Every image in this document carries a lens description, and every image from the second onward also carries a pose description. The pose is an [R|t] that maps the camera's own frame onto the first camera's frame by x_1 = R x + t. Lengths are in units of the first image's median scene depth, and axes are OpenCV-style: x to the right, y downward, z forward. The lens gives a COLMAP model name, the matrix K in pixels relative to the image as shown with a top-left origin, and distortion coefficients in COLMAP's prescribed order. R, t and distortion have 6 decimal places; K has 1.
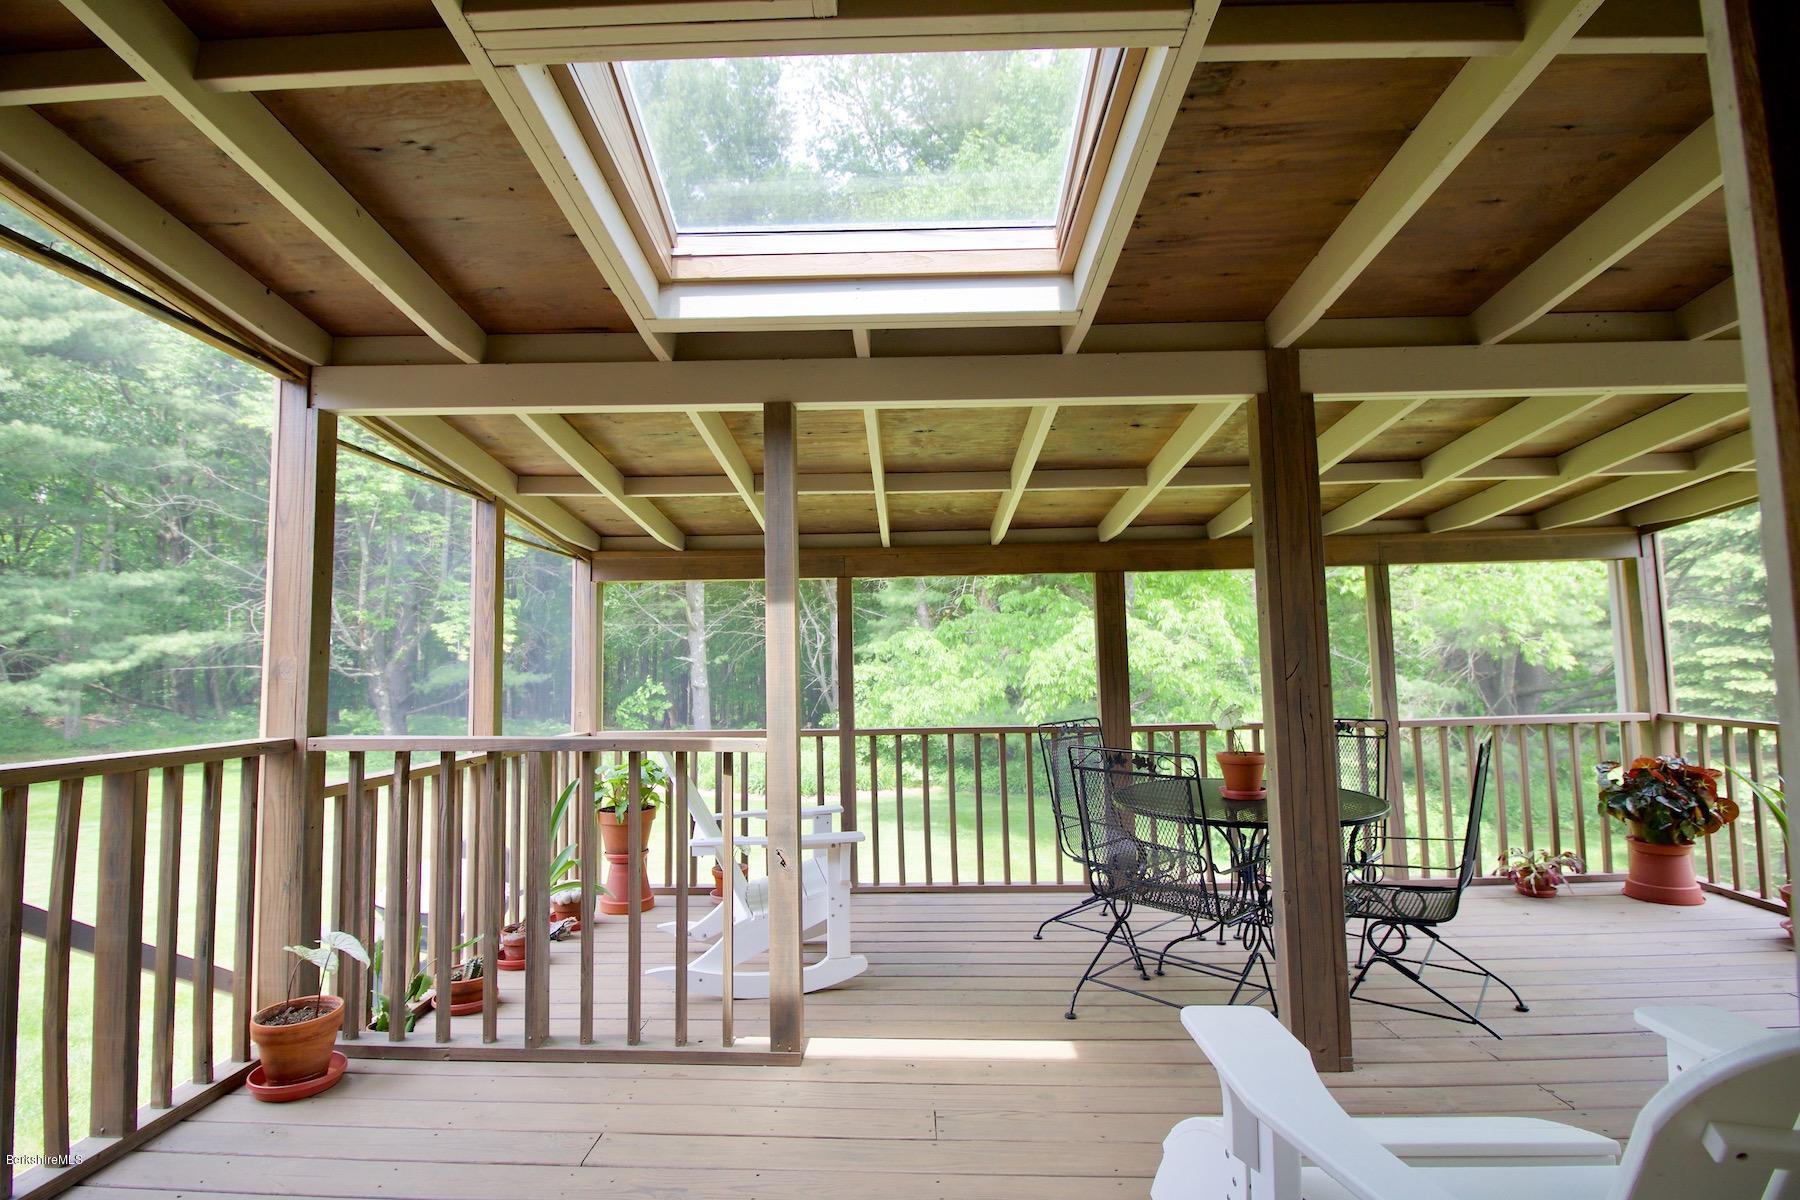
lens RADIAL K [[842.7, 0, 904.4], [0, 842.7, 598.7], [0, 0, 1]] dist [-0.004302, -0.000855]
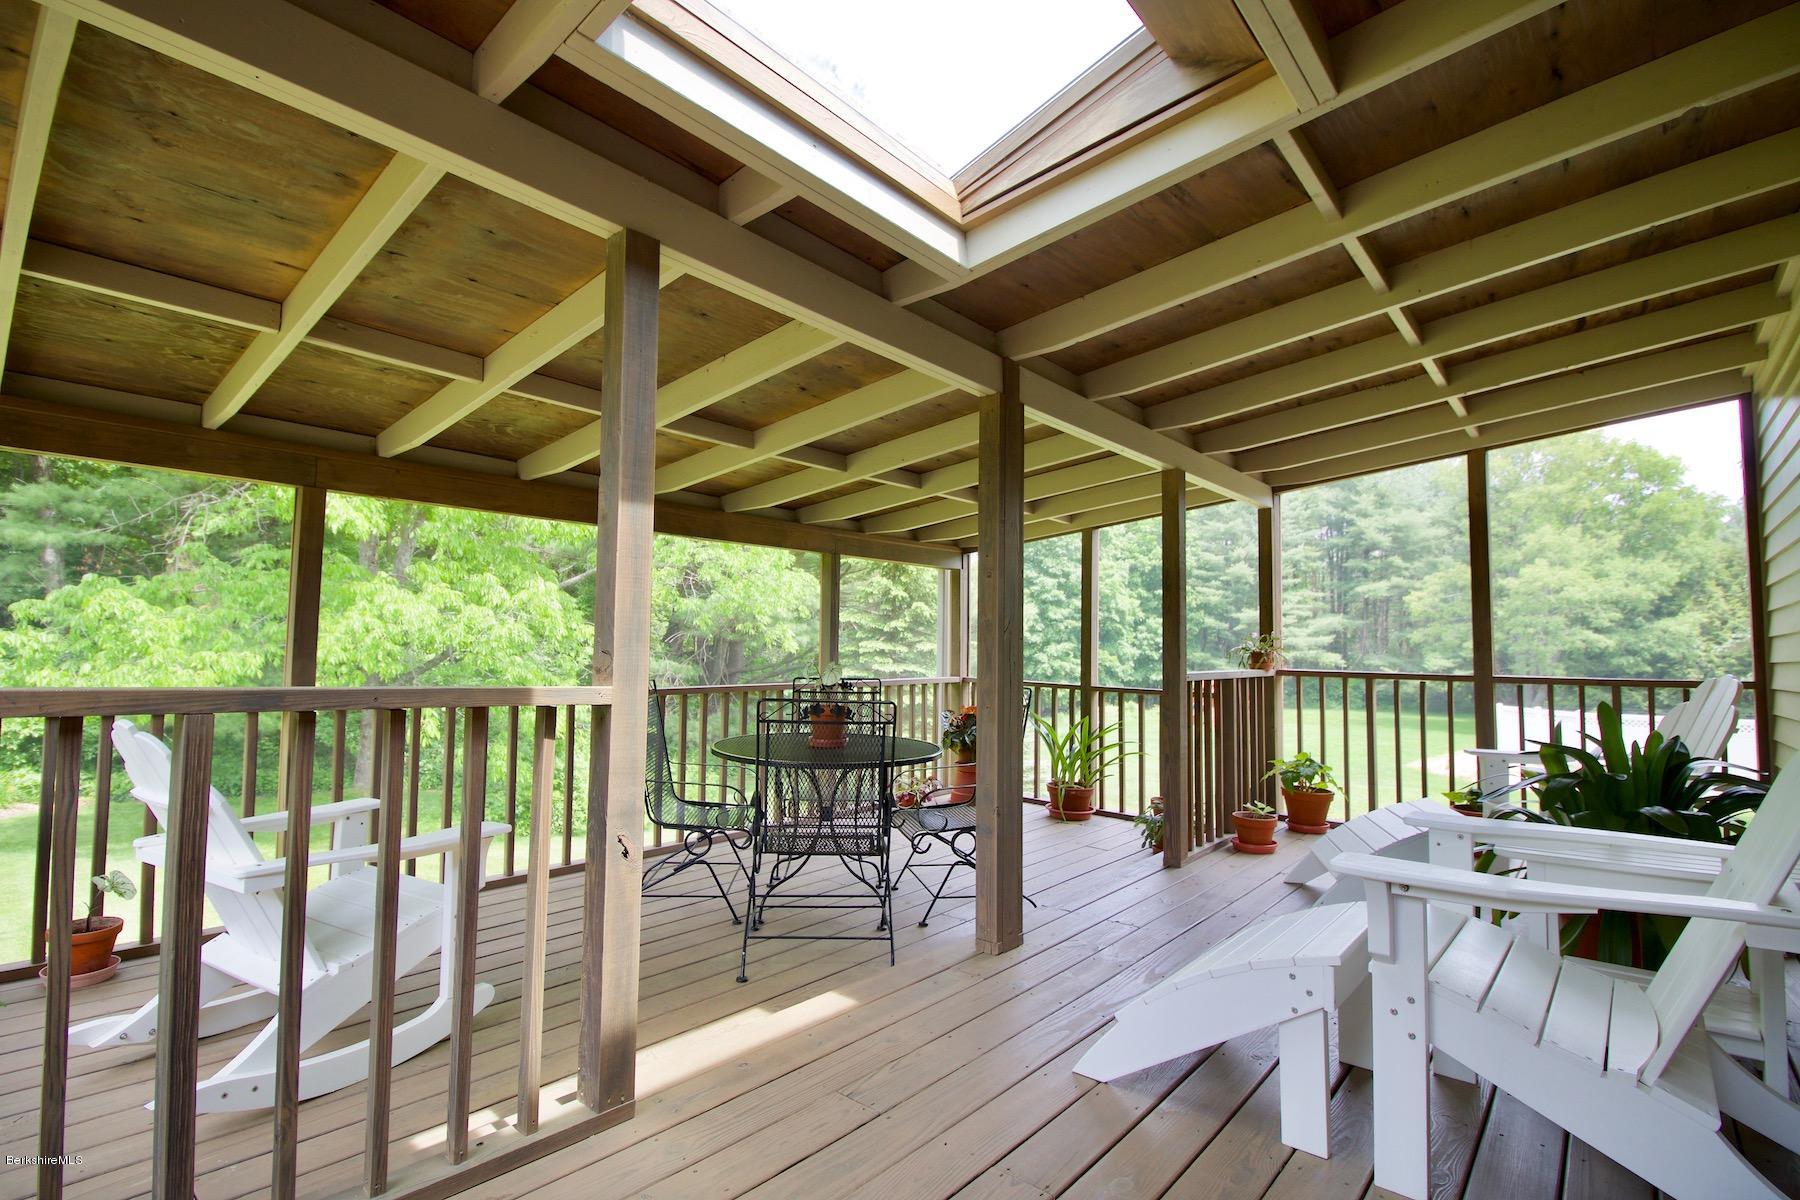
lens RADIAL K [[808.9, 0, 896.8], [0, 808.9, 595.4], [0, 0, 1]] dist [-0.000205, -0.000182]
pose [[0.659827, 0.071742, 0.747985, -0.241919], [-0.081410, 0.996398, -0.023752, 0.039225], [-0.746995, -0.045221, 0.663290, 0.162297]]
